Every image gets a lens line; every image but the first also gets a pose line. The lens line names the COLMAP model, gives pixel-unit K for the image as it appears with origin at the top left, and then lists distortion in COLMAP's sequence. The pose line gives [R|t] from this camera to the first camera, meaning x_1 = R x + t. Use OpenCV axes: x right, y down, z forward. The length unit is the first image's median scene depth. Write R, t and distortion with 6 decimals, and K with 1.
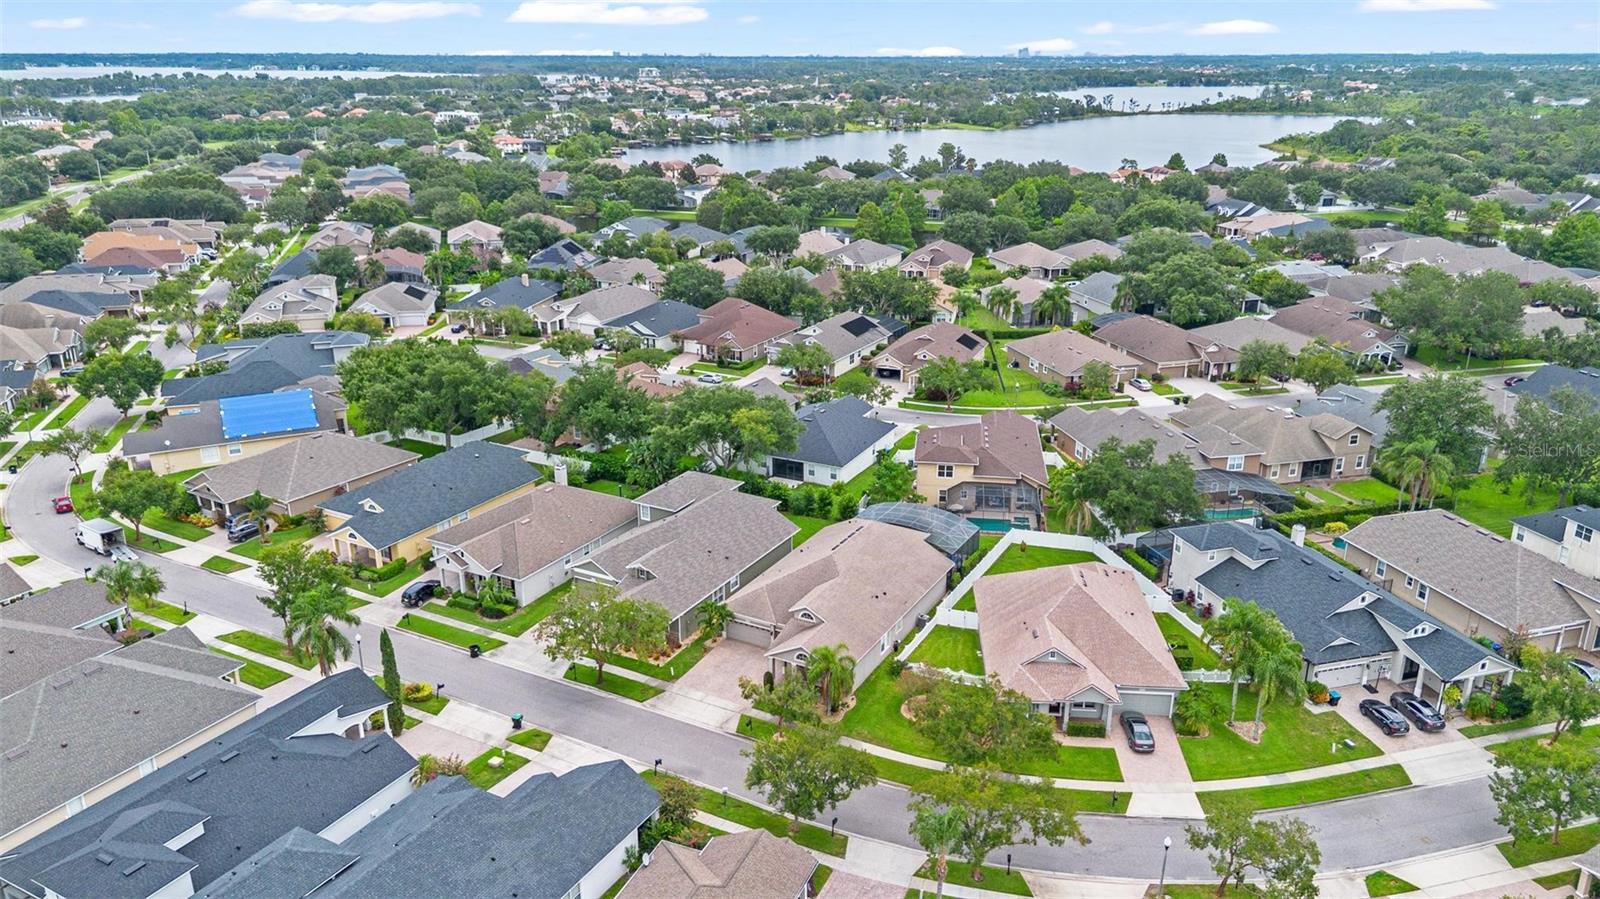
lens RADIAL K [[1143.7, 0, 800.0], [0, 1143.7, 449.5], [0, 0, 1]] dist [0.061348, -0.055879]
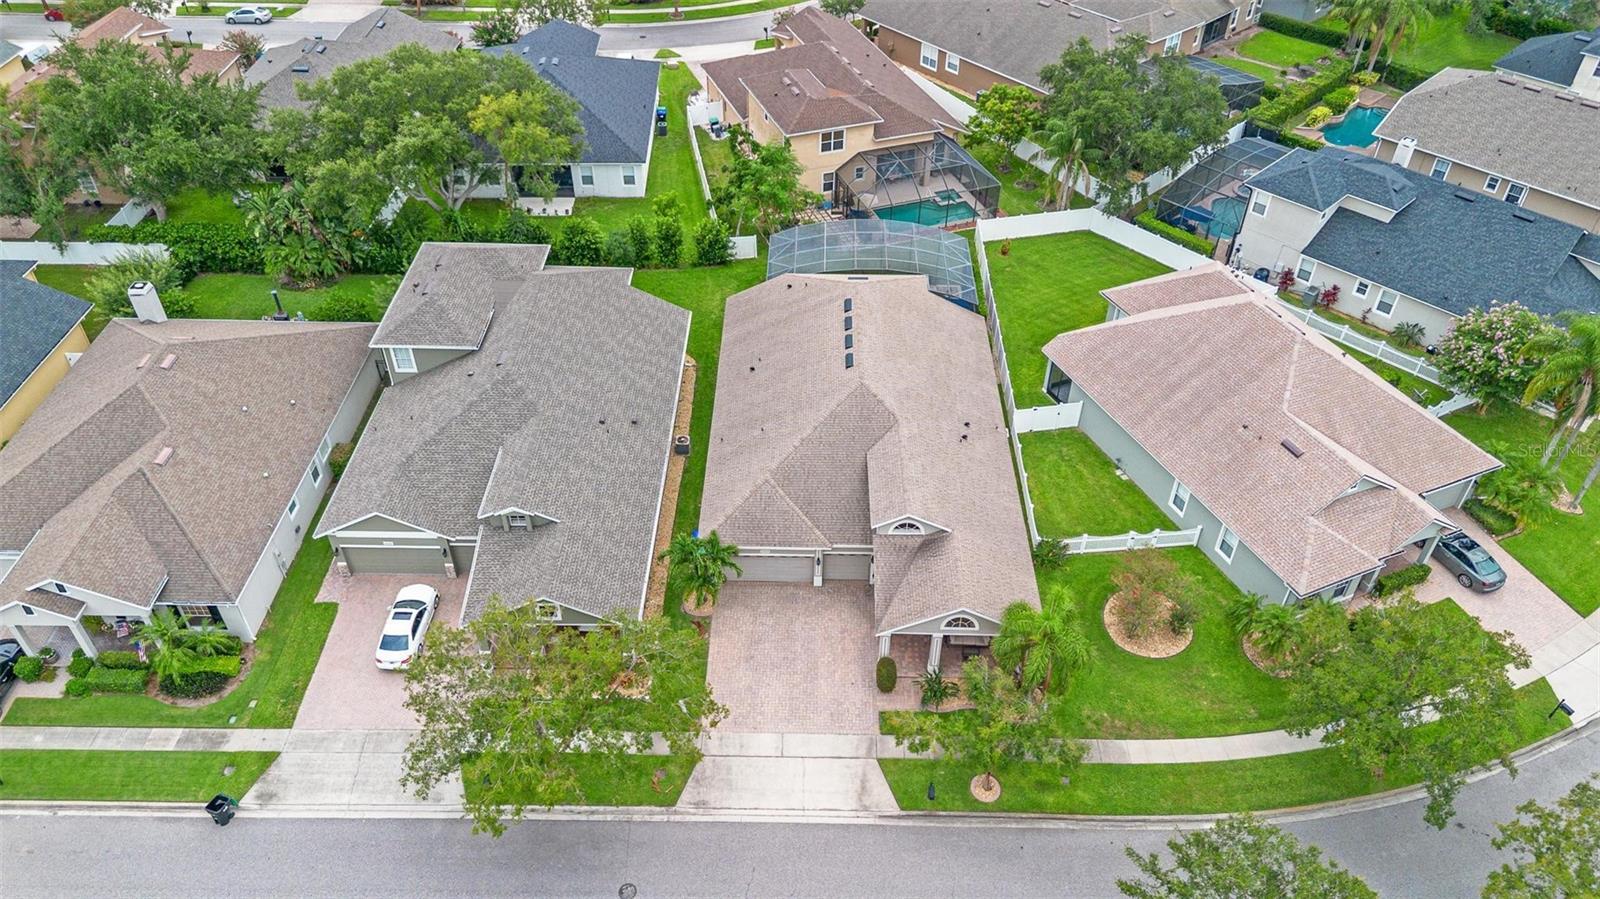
lens RADIAL K [[1143.7, 0, 800.0], [0, 1143.7, 449.5], [0, 0, 1]] dist [0.061348, -0.055879]
pose [[0.879963, -0.297984, 0.369961, -0.113527], [0.144056, 0.909511, 0.389921, -0.050470], [-0.452674, -0.289820, 0.843262, 0.302705]]
